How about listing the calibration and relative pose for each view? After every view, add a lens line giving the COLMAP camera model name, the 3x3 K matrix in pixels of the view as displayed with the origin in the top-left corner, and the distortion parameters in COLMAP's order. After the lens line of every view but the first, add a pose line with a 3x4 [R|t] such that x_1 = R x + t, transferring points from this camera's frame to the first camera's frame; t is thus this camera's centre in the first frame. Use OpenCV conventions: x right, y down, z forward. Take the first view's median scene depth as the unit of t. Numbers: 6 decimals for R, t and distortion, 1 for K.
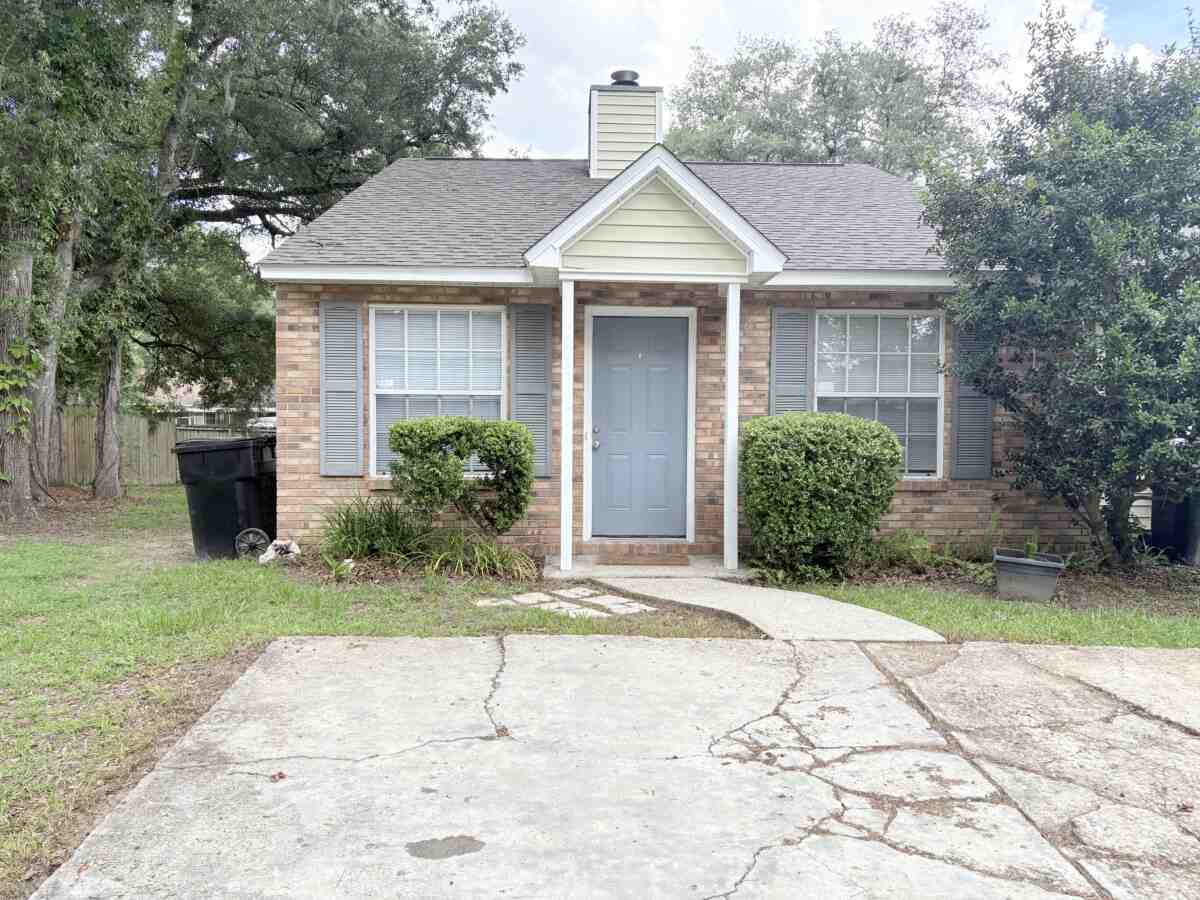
lens RADIAL K [[901.2, 0, 600.0], [0, 901.2, 450.0], [0, 0, 1]] dist [0.086339, -0.000602]
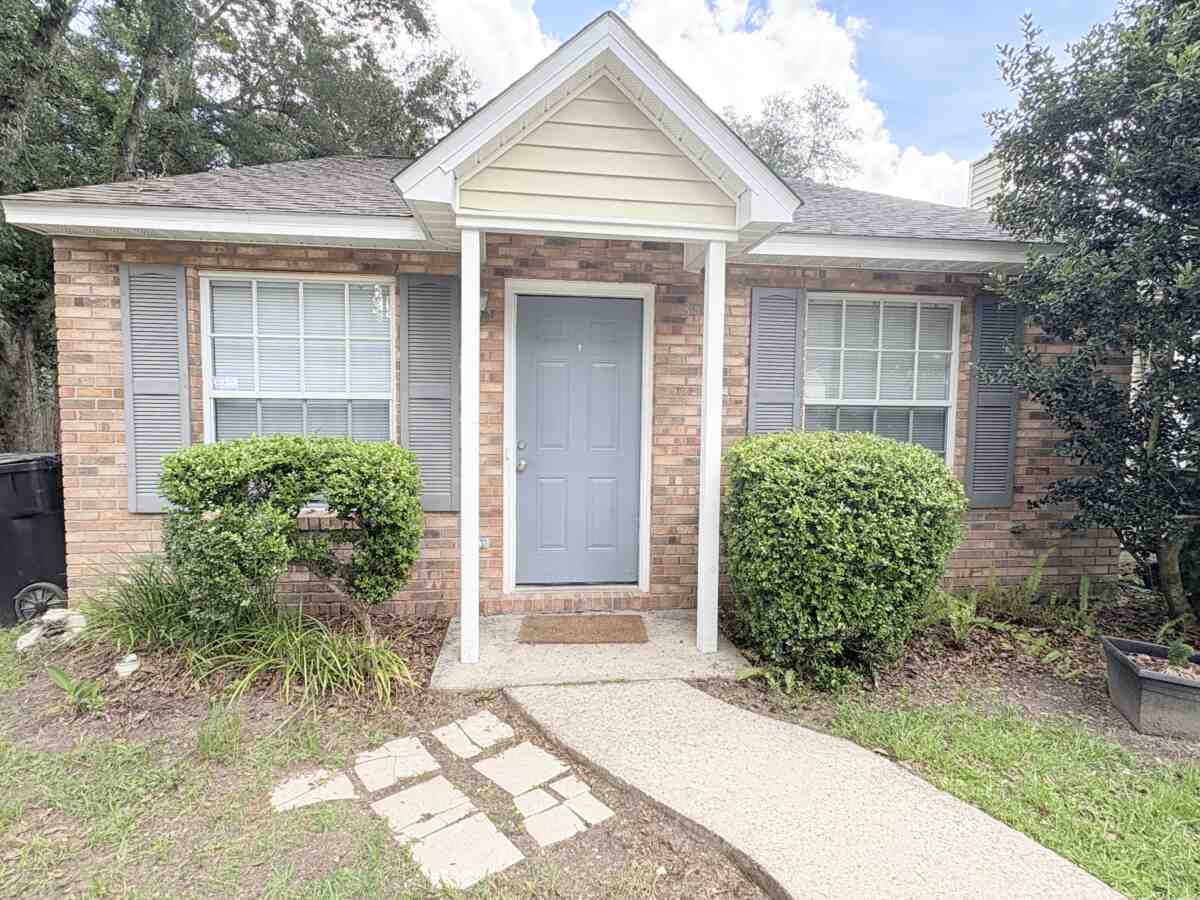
lens RADIAL K [[641.5, 0, 600.0], [0, 641.5, 450.0], [0, 0, 1]] dist [-0.003127, 0.000152]
pose [[0.997087, 0.000874, 0.076273, 0.021138], [-0.003883, 0.999220, 0.039303, -0.041716], [-0.076180, -0.039485, 0.996312, 0.474608]]
